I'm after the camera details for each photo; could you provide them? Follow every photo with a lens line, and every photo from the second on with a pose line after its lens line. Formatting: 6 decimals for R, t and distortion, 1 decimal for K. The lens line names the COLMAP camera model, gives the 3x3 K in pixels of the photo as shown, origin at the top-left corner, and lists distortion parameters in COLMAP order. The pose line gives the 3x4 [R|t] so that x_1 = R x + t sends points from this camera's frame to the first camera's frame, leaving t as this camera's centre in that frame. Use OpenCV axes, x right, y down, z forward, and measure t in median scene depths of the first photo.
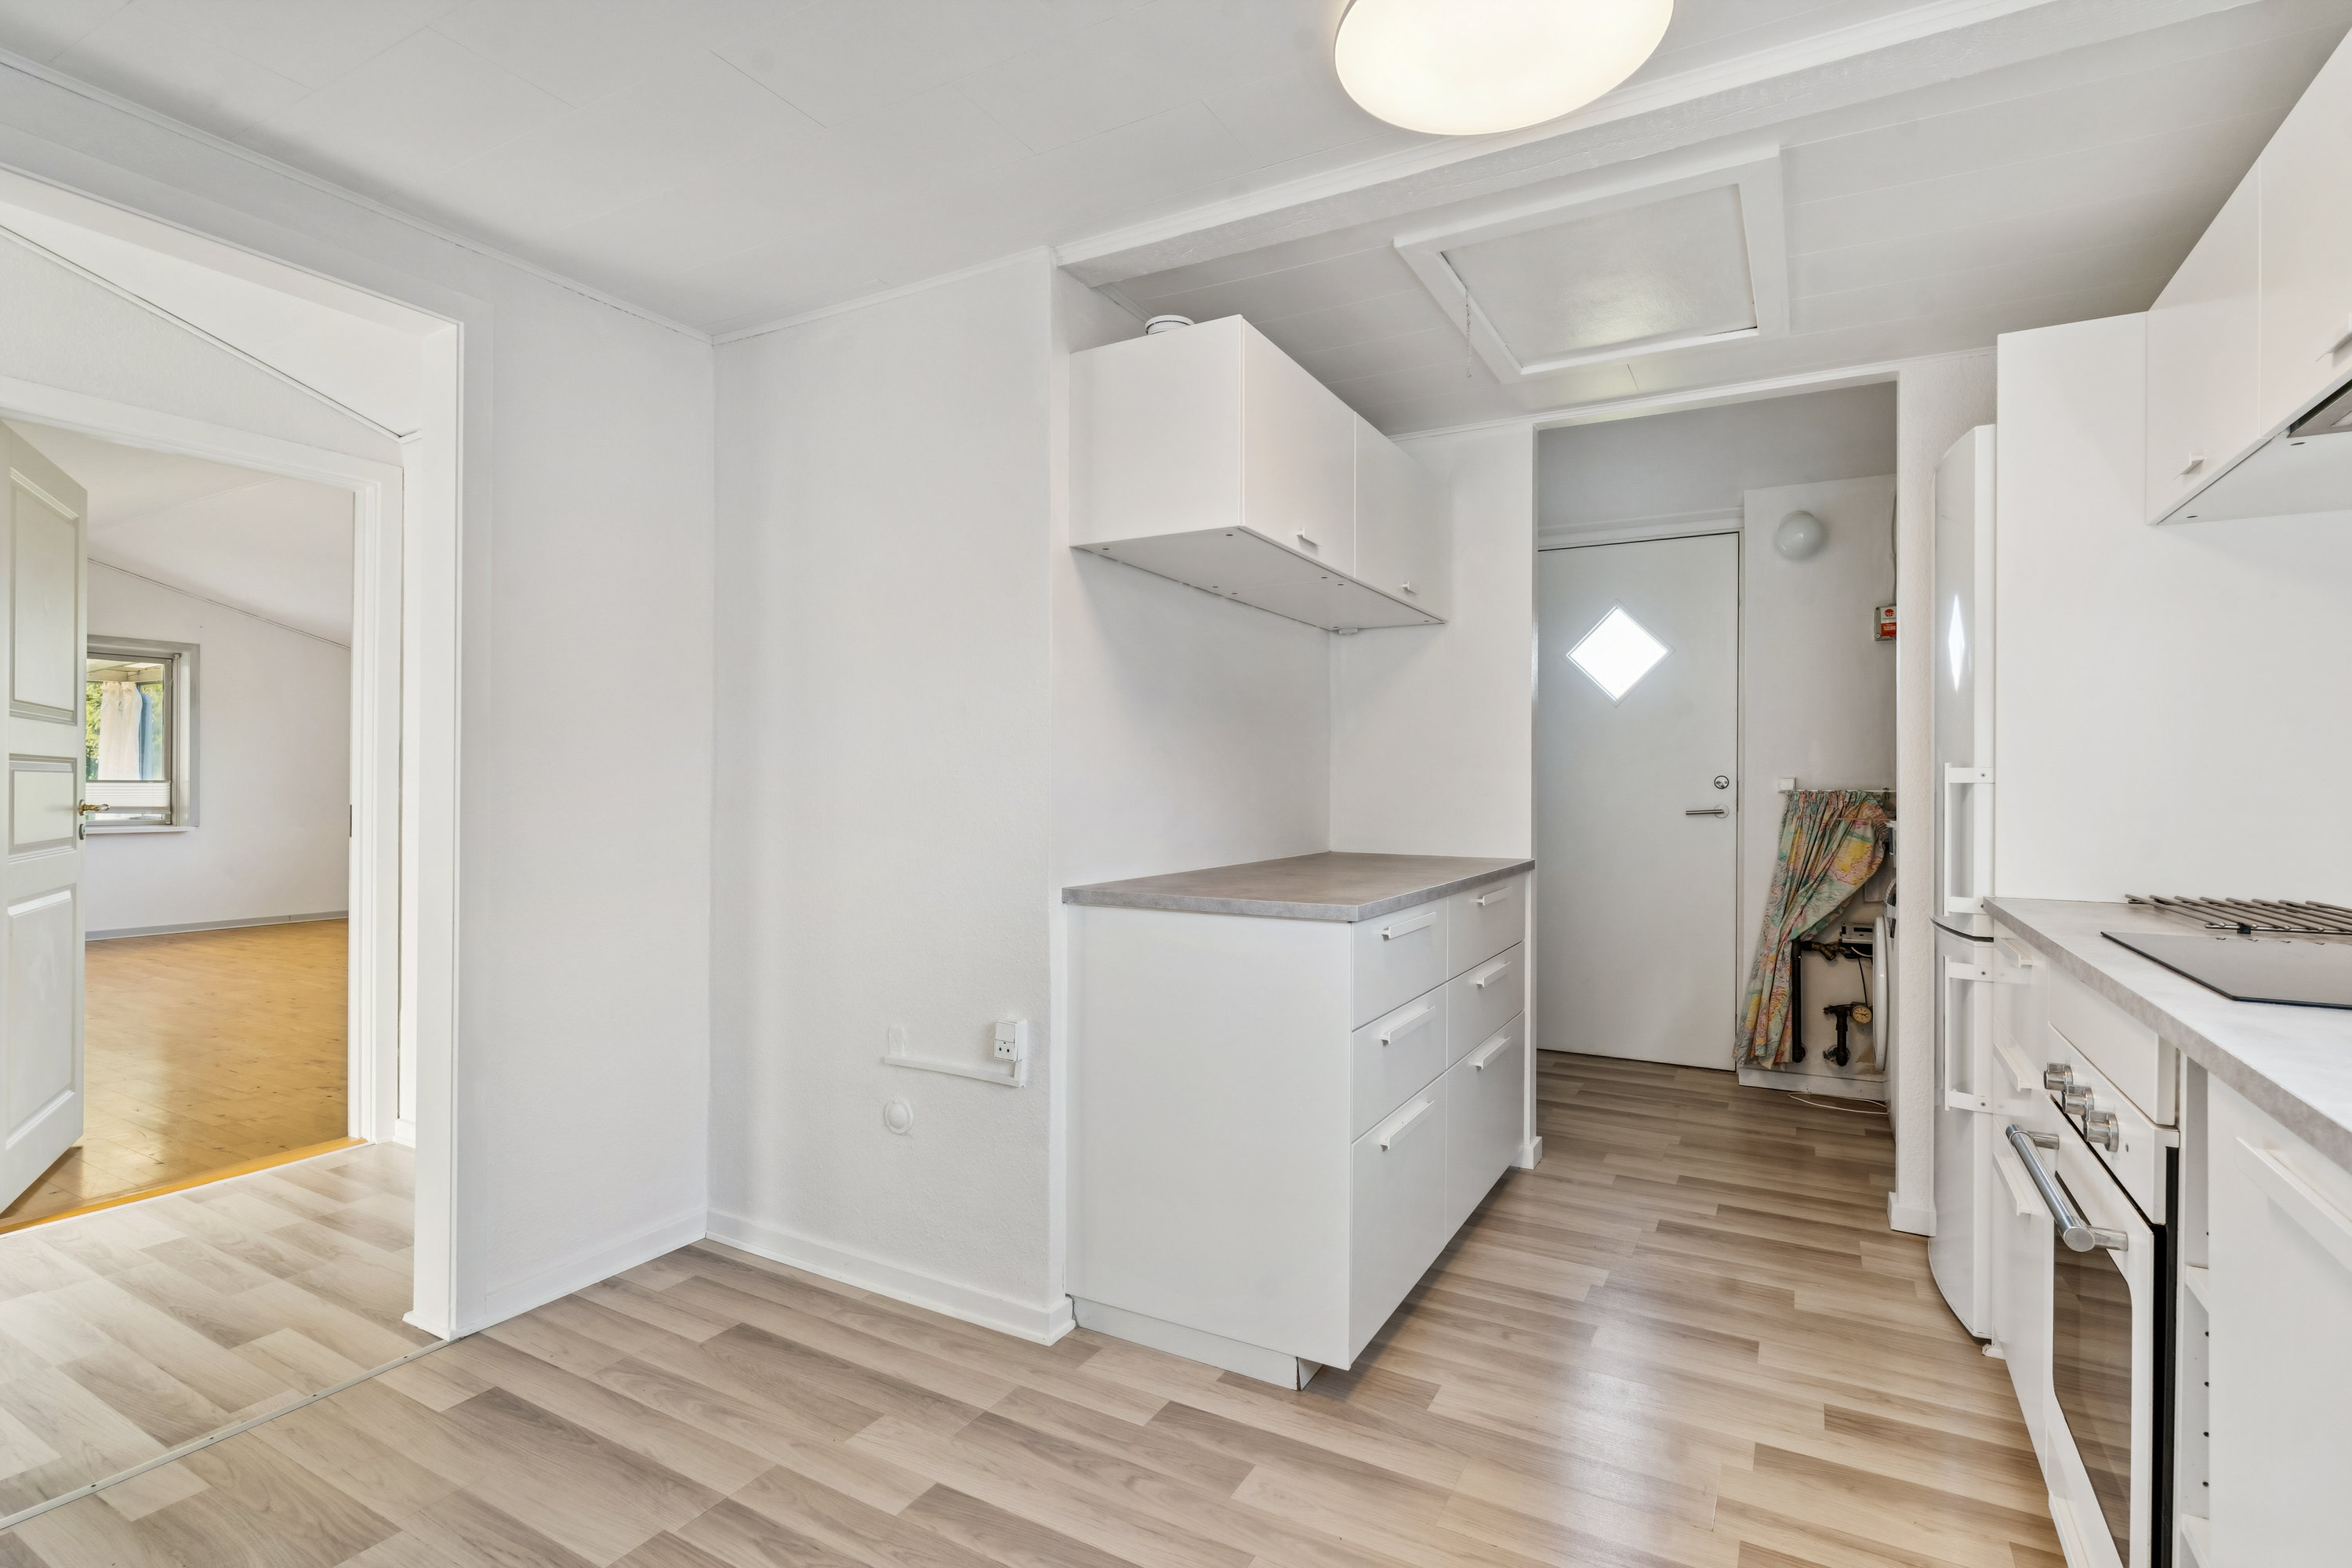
lens RADIAL K [[1097.6, 0, 1169.3], [0, 1097.6, 790.0], [0, 0, 1]] dist [-0.003657, 0.000636]
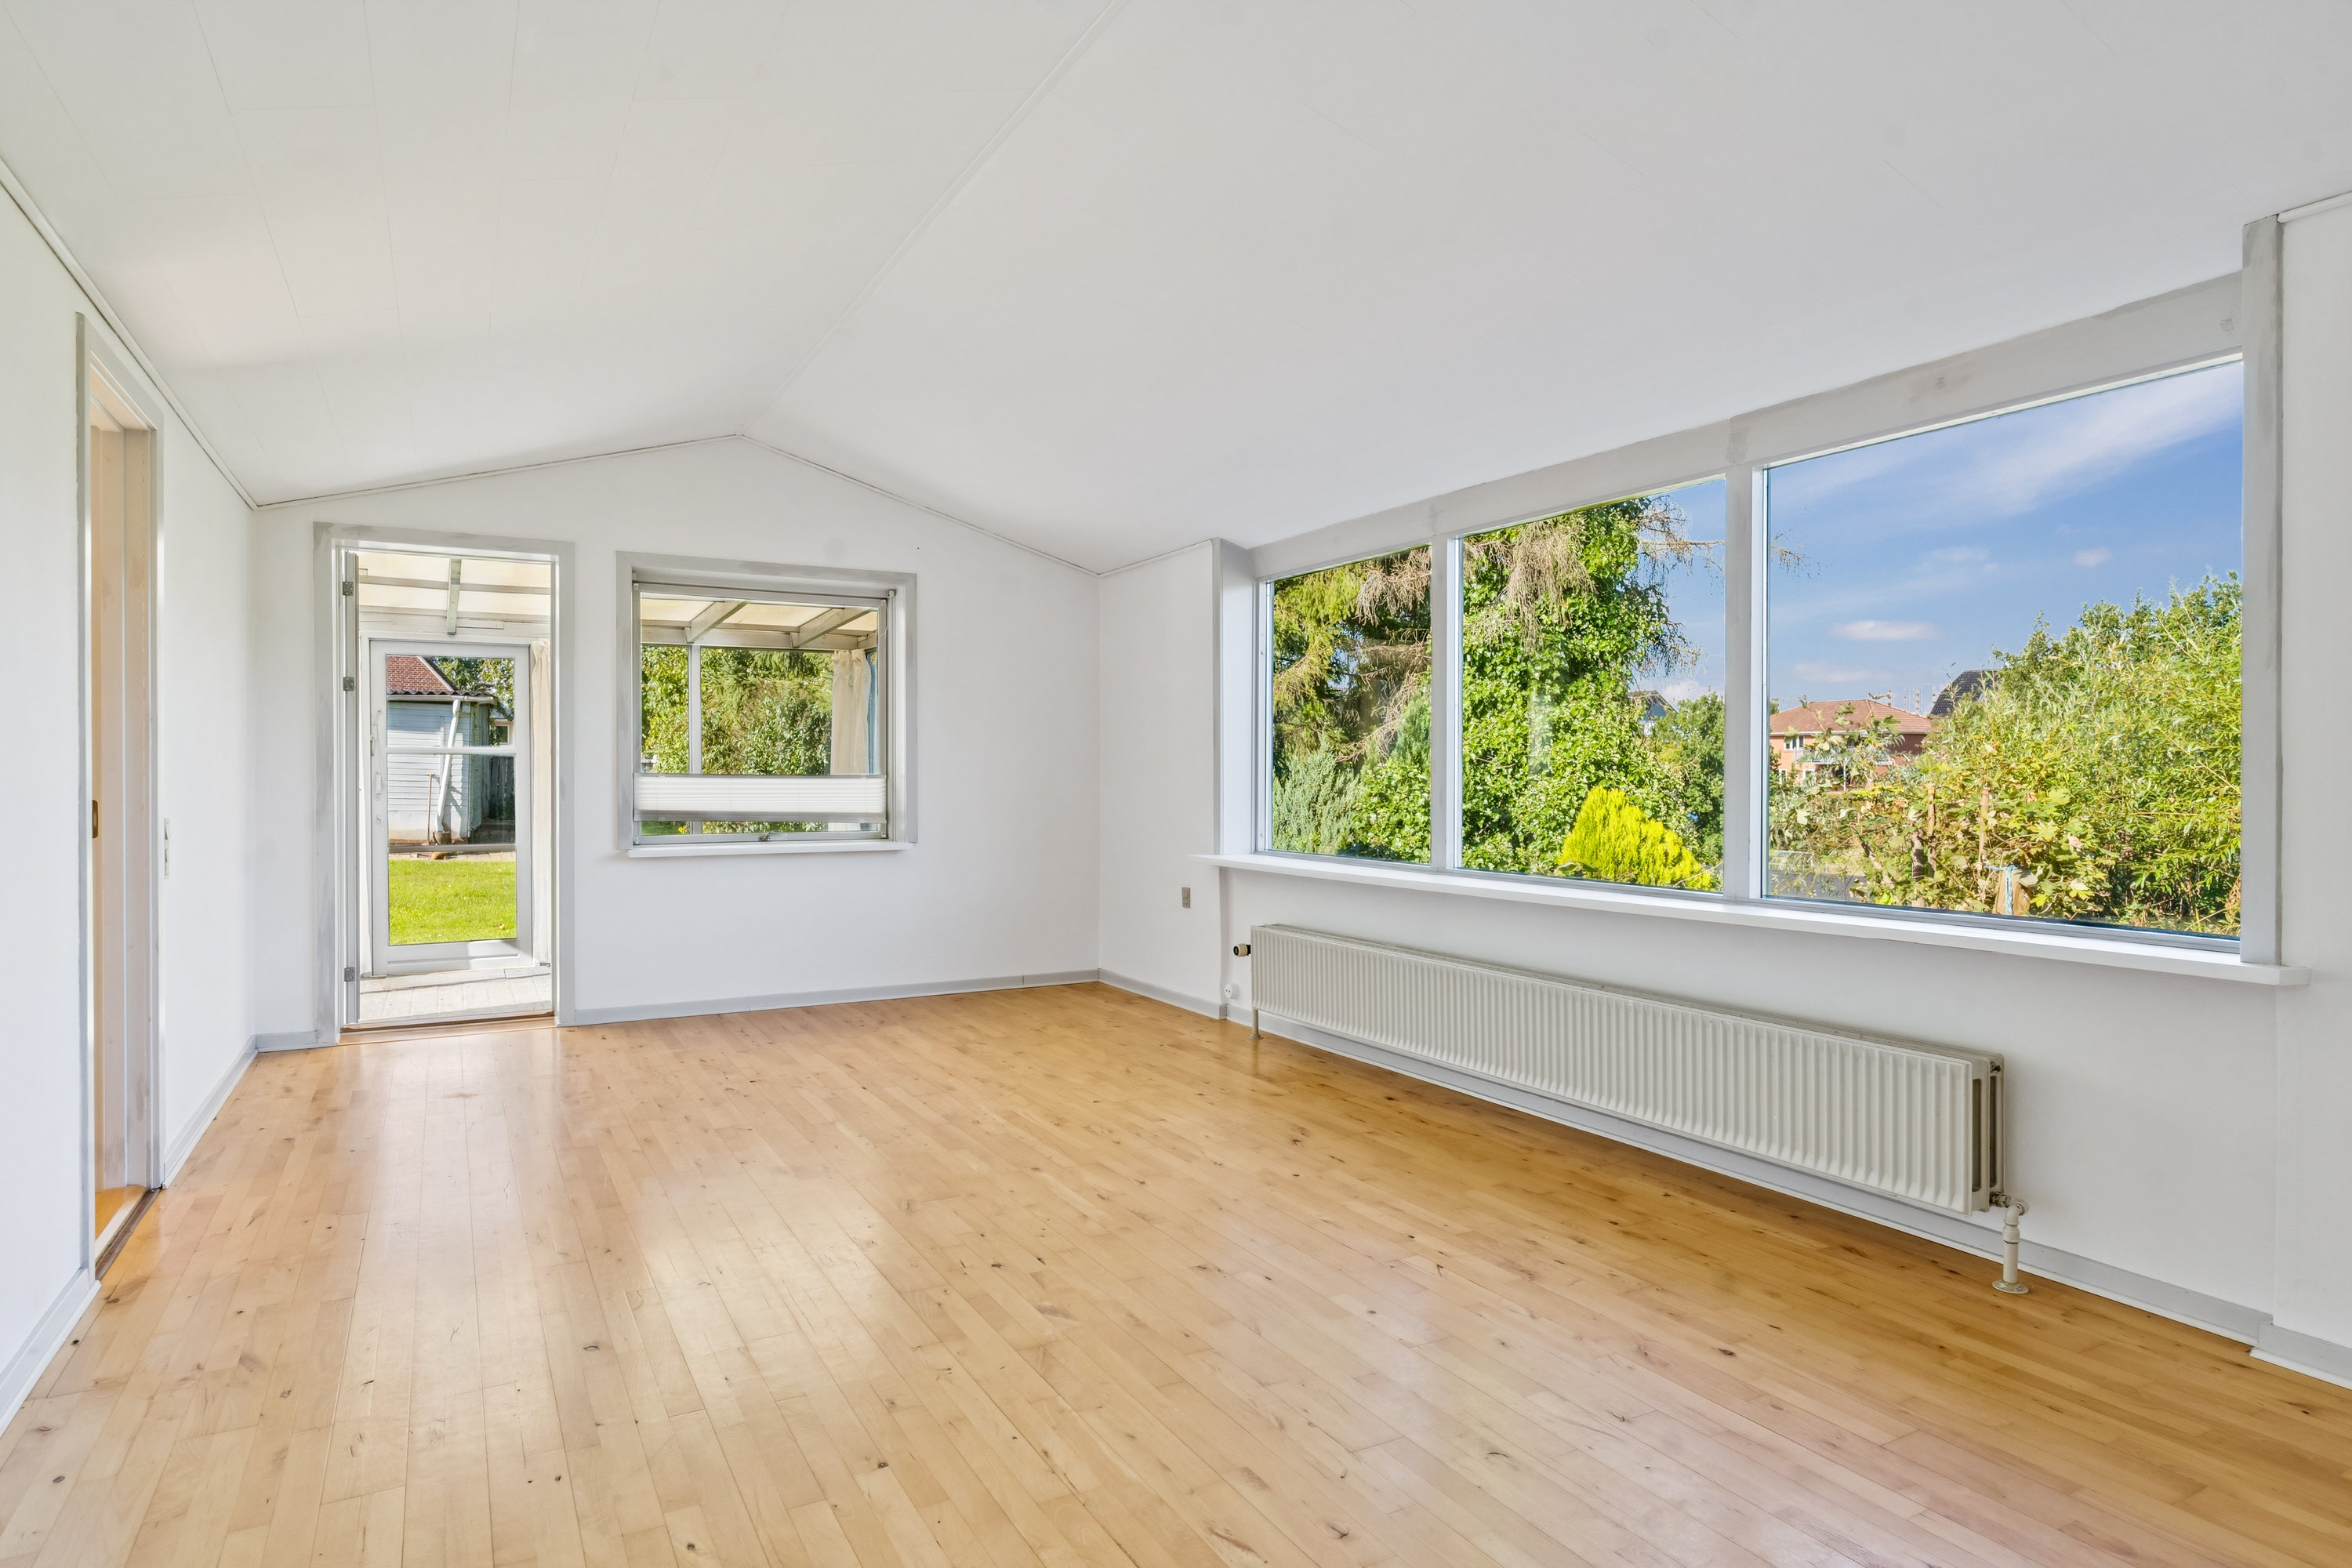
lens RADIAL K [[1293.2, 0, 1191.1], [0, 1293.2, 781.0], [0, 0, 1]] dist [0.001254, 0.000840]
pose [[0.856116, -0.004519, -0.516764, -0.327764], [0.005353, 0.999986, 0.000123, -0.004254], [0.516756, -0.002871, 0.856128, 0.402781]]
